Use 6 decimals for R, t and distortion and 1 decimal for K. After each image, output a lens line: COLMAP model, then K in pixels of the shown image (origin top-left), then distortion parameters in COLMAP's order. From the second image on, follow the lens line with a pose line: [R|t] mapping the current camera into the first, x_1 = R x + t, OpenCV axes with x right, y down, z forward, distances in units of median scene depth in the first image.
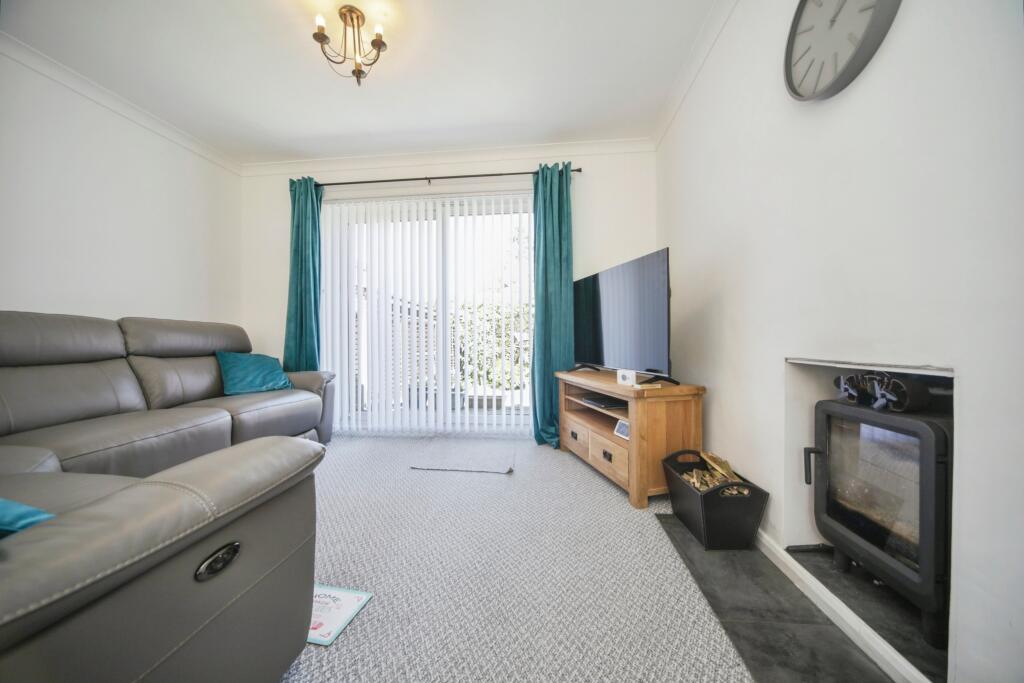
lens RADIAL K [[384.6, 0, 513.7], [0, 384.6, 345.4], [0, 0, 1]] dist [-0.023392, 0.000120]
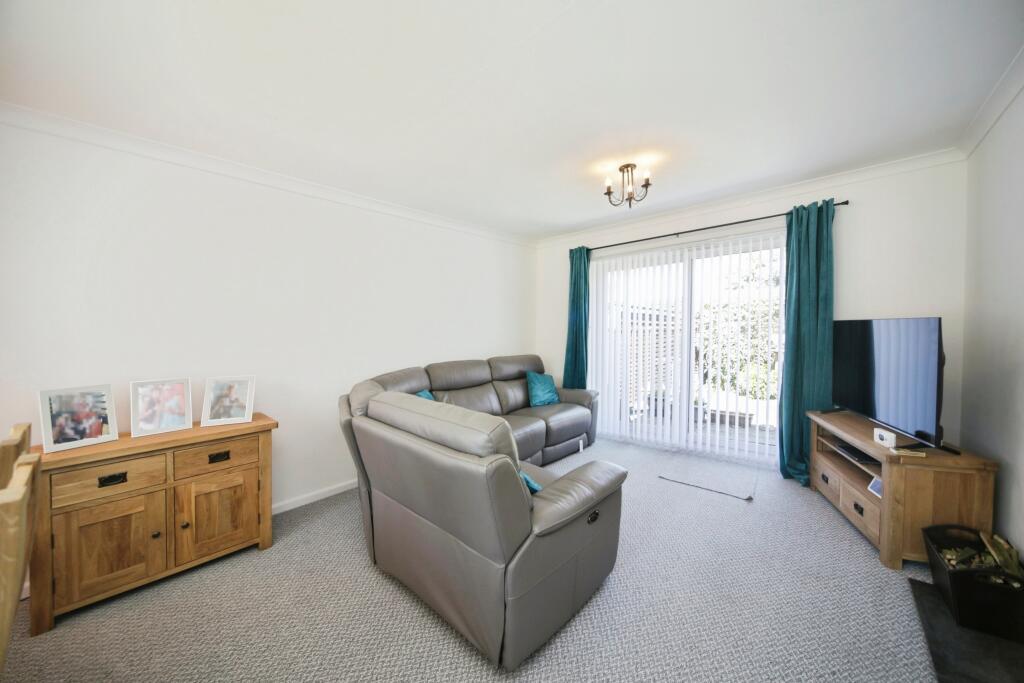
lens RADIAL K [[361.6, 0, 519.7], [0, 361.6, 353.4], [0, 0, 1]] dist [-0.010647, 0.000321]
pose [[0.822296, 0.024671, -0.568525, 0.020547], [-0.013836, 0.999631, 0.023366, -0.095359], [0.568892, -0.011348, 0.822334, -0.210061]]
